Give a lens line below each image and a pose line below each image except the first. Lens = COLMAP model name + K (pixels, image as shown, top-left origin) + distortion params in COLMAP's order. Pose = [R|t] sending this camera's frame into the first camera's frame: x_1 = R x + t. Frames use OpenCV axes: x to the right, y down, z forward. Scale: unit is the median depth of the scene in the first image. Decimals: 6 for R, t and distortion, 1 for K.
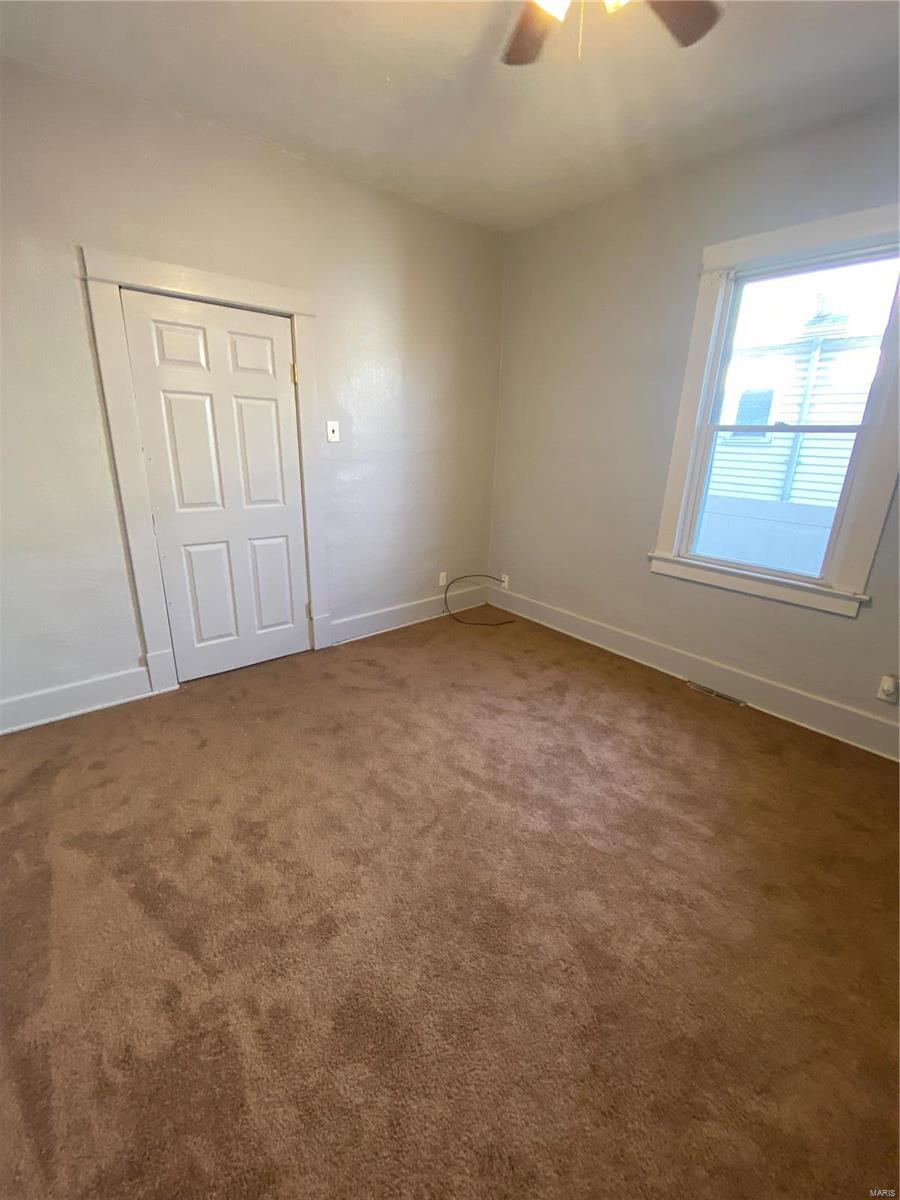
lens RADIAL K [[487.3, 0, 447.8], [0, 487.3, 598.2], [0, 0, 1]] dist [0.024233, -0.023275]
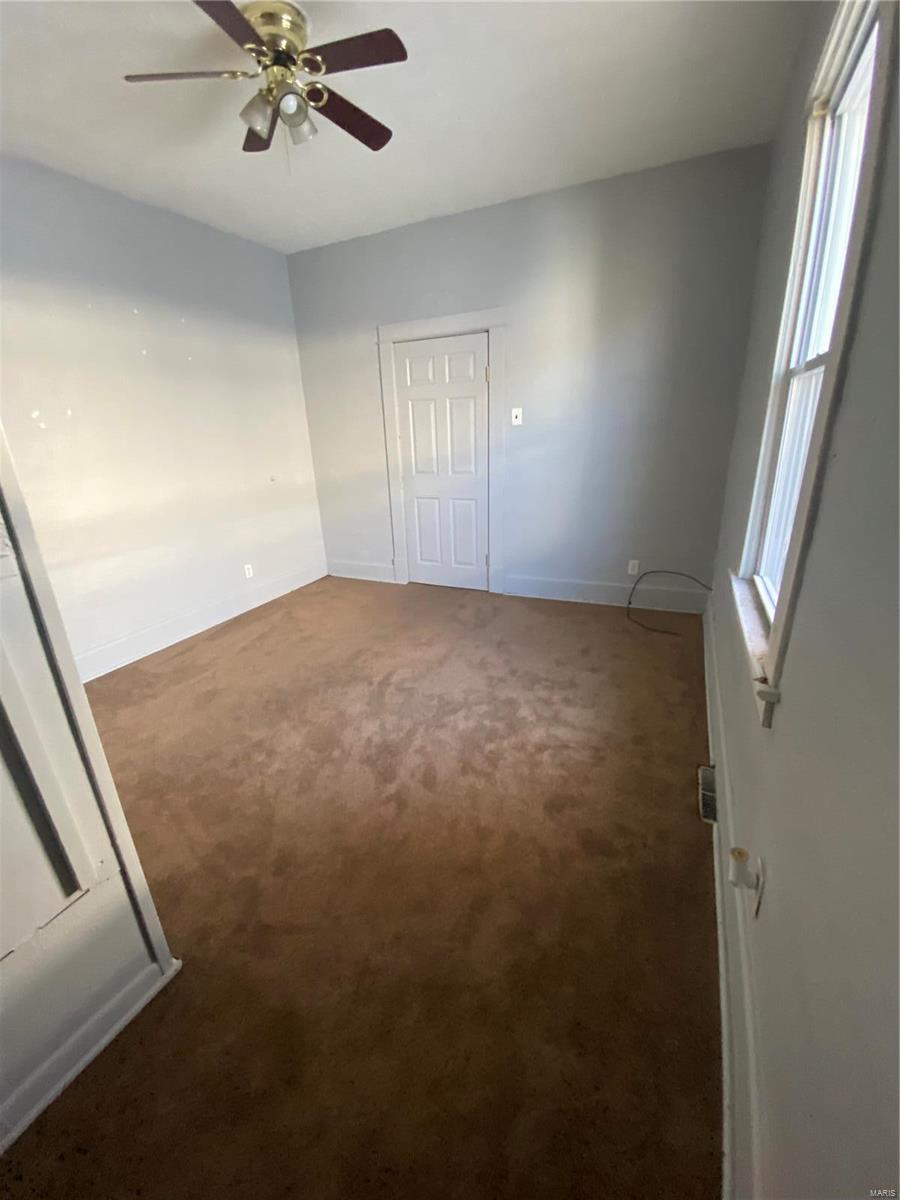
lens RADIAL K [[480.7, 0, 450.0], [0, 480.7, 600.0], [0, 0, 1]] dist [0.028291, -0.022530]
pose [[0.421332, 0.263963, -0.867642, 0.938388], [-0.234945, 0.955813, 0.176697, -0.086908], [0.875945, 0.129400, 0.464732, 0.390692]]
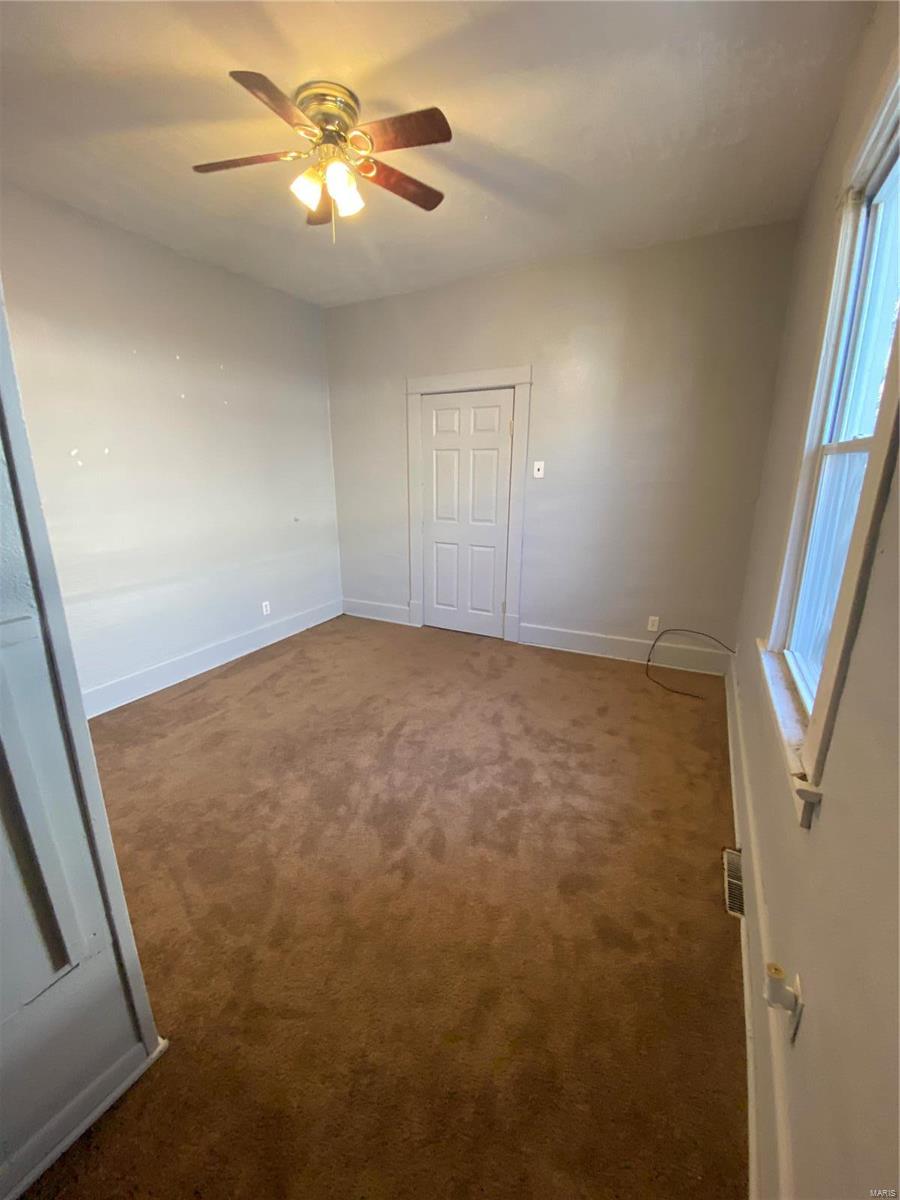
lens RADIAL K [[480.2, 0, 450.0], [0, 480.2, 600.0], [0, 0, 1]] dist [0.019338, -0.017748]
pose [[0.388292, 0.219785, -0.894943, 0.913979], [-0.276199, 0.954254, 0.114516, -0.115203], [0.879172, 0.202717, 0.431234, 0.381611]]
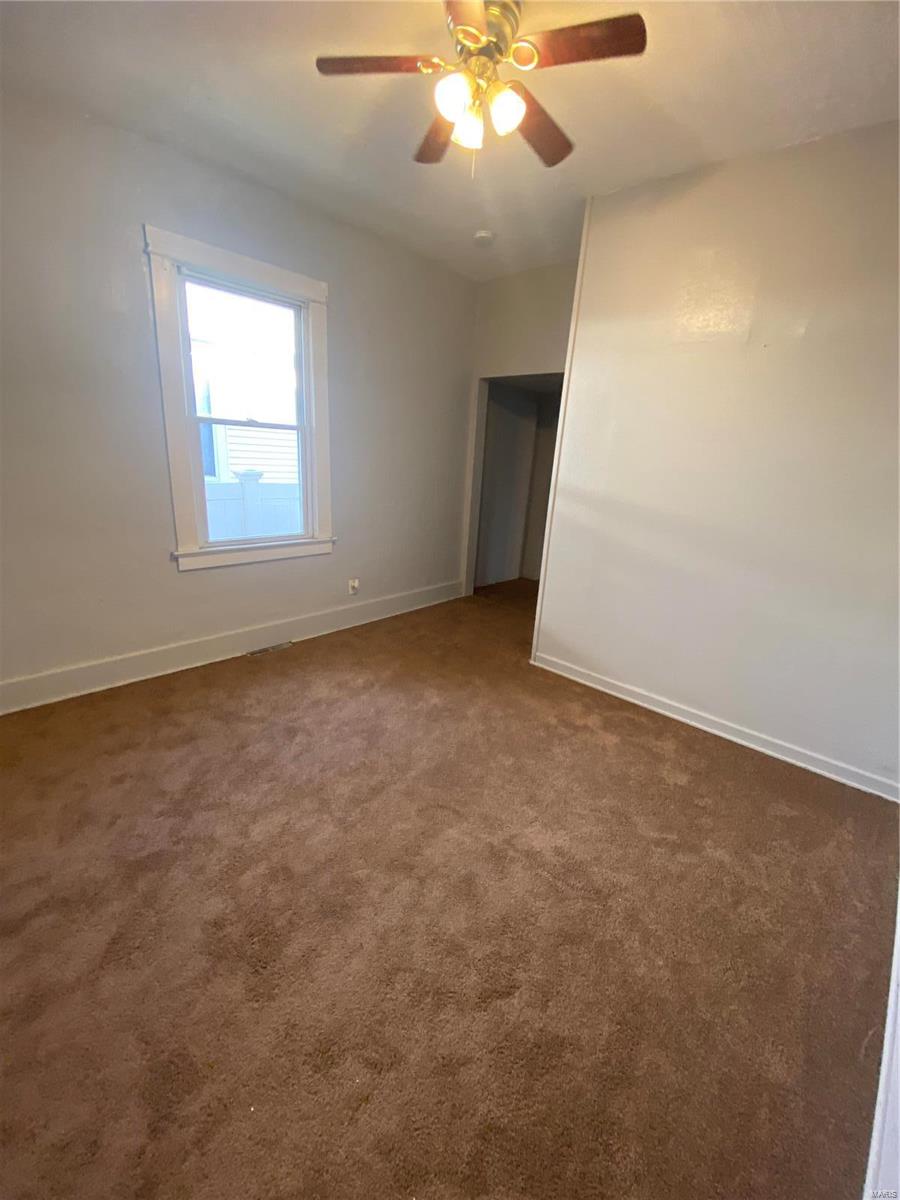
lens RADIAL K [[487.3, 0, 447.8], [0, 487.3, 598.2], [0, 0, 1]] dist [0.024233, -0.023275]
pose [[-0.100247, -0.333229, 0.937501, -0.602161], [0.246896, 0.904445, 0.347880, -0.234730], [-0.963843, 0.266339, -0.008395, 0.595249]]
